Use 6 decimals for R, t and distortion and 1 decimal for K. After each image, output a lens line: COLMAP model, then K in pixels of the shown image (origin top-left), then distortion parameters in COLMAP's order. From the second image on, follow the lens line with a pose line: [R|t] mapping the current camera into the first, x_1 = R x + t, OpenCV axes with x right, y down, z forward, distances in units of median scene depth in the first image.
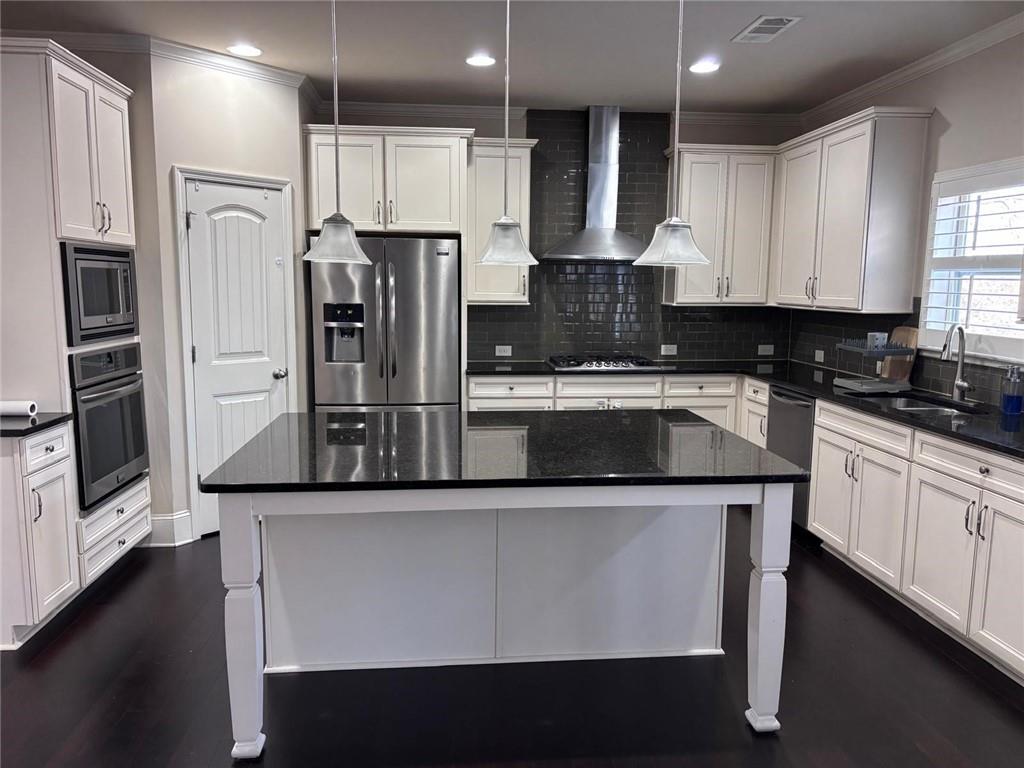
lens RADIAL K [[780.5, 0, 508.3], [0, 780.5, 390.5], [0, 0, 1]] dist [-0.004792, -0.004452]
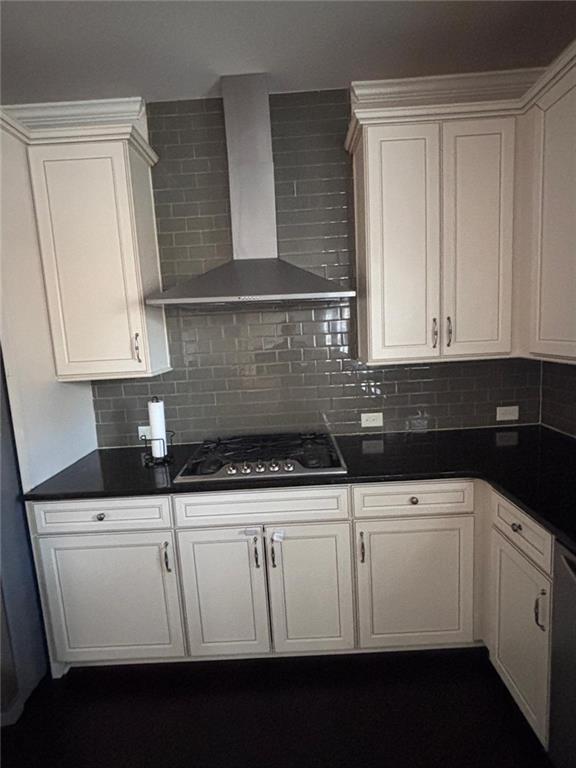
lens RADIAL K [[419.2, 0, 289.7], [0, 419.2, 377.5], [0, 0, 1]] dist [0.003841, 0.000391]
pose [[0.995216, -0.050616, -0.083570, 0.178525], [0.049036, 0.998579, -0.020853, -0.096292], [0.084506, 0.016655, 0.996284, 0.651105]]
